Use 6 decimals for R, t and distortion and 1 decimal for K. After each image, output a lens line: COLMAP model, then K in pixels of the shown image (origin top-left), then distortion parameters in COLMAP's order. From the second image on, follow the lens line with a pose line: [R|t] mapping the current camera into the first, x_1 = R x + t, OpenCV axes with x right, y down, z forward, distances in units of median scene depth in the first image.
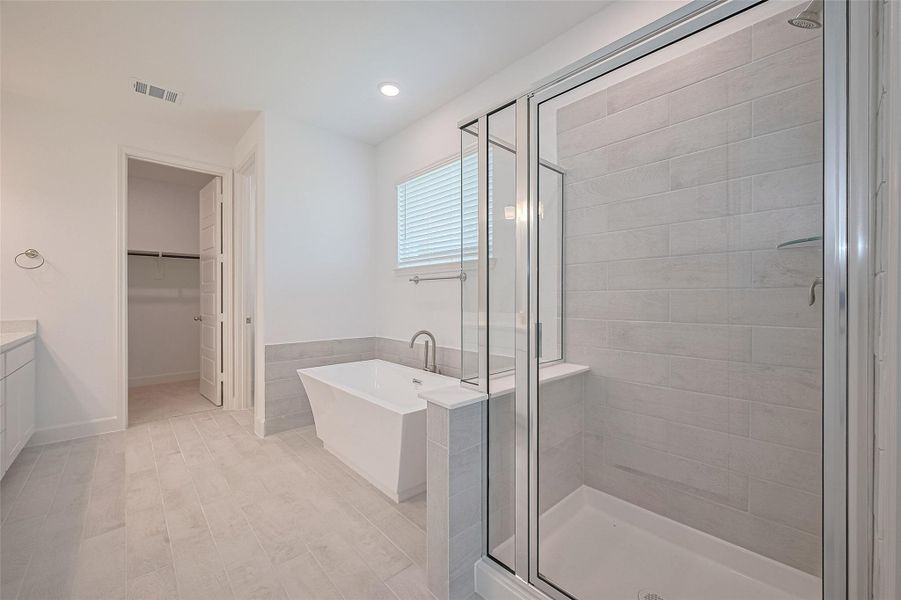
lens RADIAL K [[360.4, 0, 447.9], [0, 360.4, 299.3], [0, 0, 1]] dist [-0.003363, -0.000017]
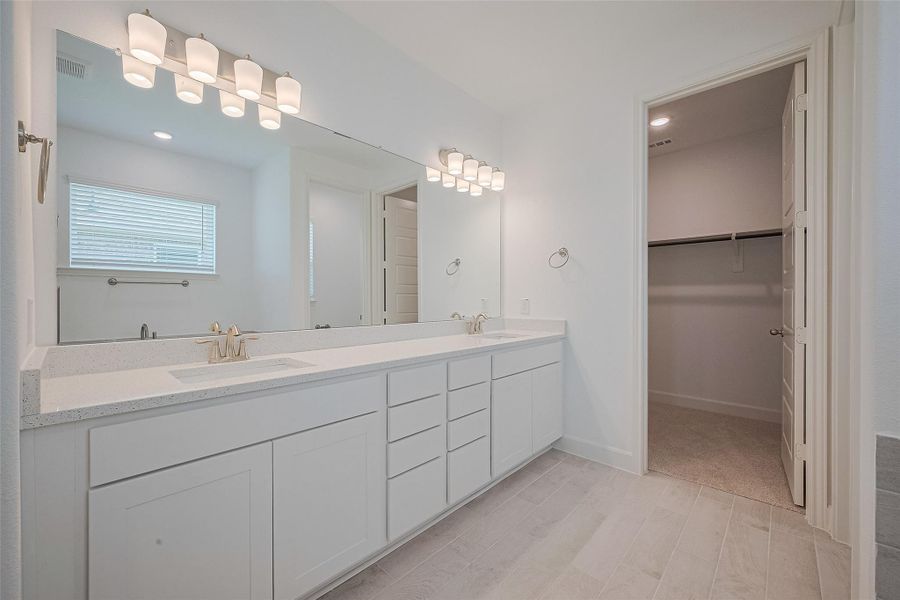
lens RADIAL K [[360.0, 0, 441.9], [0, 360.0, 297.7], [0, 0, 1]] dist [-0.003363, -0.000017]
pose [[0.072317, 0.000012, -0.997382, -0.197733], [-0.003672, 0.999993, -0.000254, -0.001713], [0.997375, 0.003681, 0.072316, 0.558016]]
